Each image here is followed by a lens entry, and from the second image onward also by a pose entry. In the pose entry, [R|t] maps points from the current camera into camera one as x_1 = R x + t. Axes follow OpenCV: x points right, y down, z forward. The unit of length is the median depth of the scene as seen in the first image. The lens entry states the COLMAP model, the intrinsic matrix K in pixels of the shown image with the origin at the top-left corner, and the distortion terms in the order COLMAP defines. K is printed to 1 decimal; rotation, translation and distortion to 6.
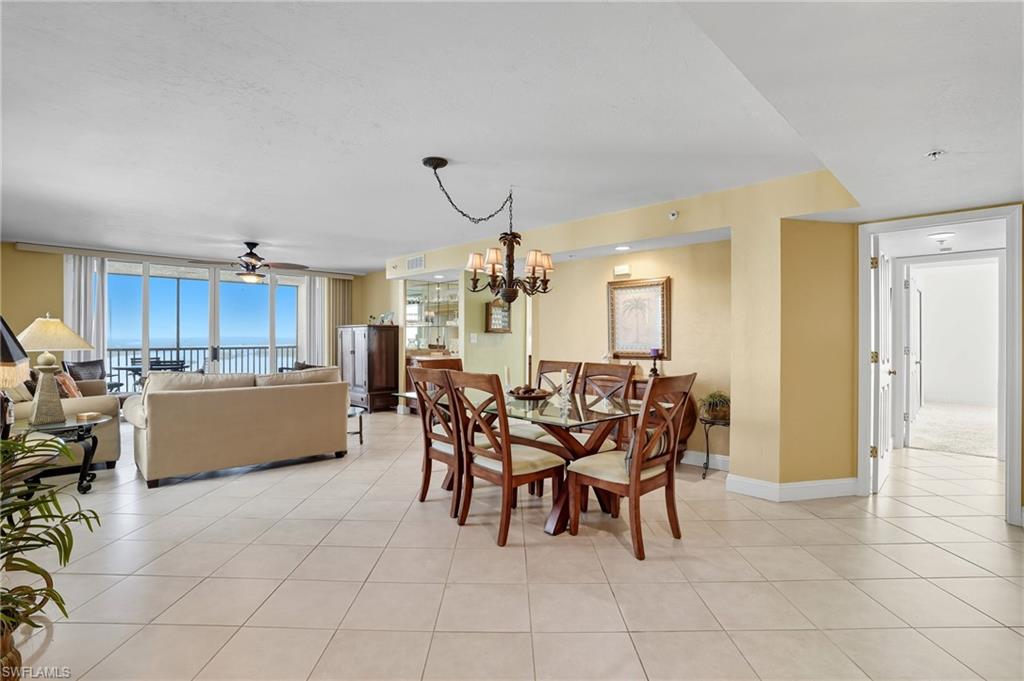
lens RADIAL K [[483.4, 0, 510.6], [0, 483.4, 337.9], [0, 0, 1]] dist [-0.080916, 0.029128]
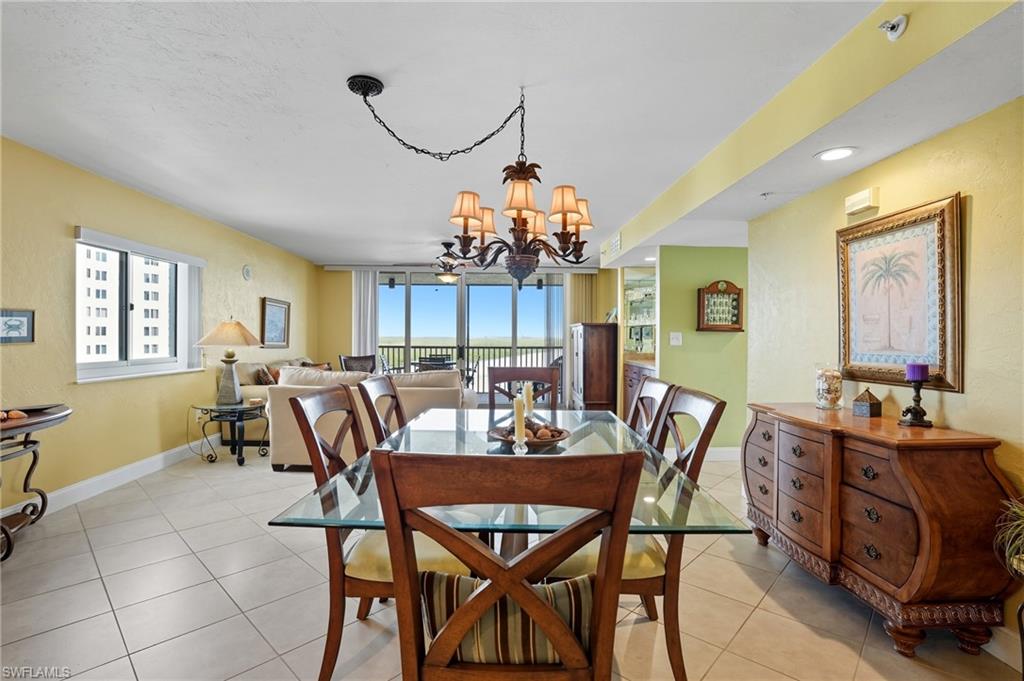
lens RADIAL K [[483.4, 0, 510.6], [0, 483.4, 337.9], [0, 0, 1]] dist [-0.080916, 0.029128]
pose [[0.726791, 0.003653, -0.686849, 0.252263], [-0.005227, 0.999986, -0.000213, 0.000827], [0.686838, 0.003744, 0.726801, 0.342924]]
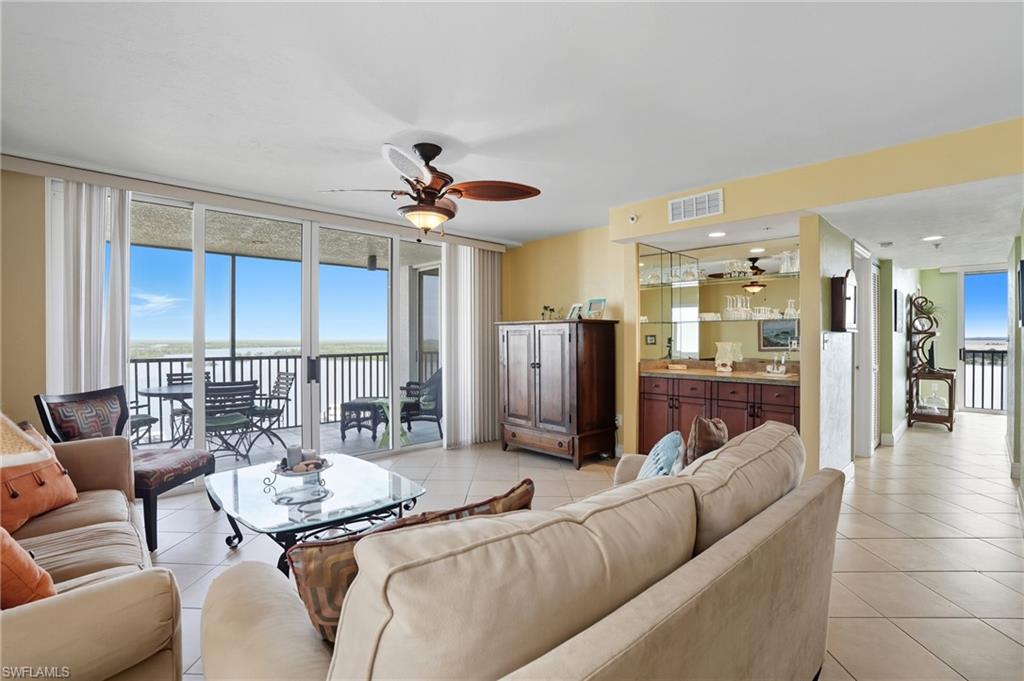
lens RADIAL K [[483.4, 0, 510.6], [0, 483.4, 337.9], [0, 0, 1]] dist [-0.080916, 0.029128]
pose [[0.999537, -0.004174, -0.030153, -0.445799], [0.004131, 0.999990, -0.001504, -0.004386], [0.030159, 0.001379, 0.999544, 0.509530]]
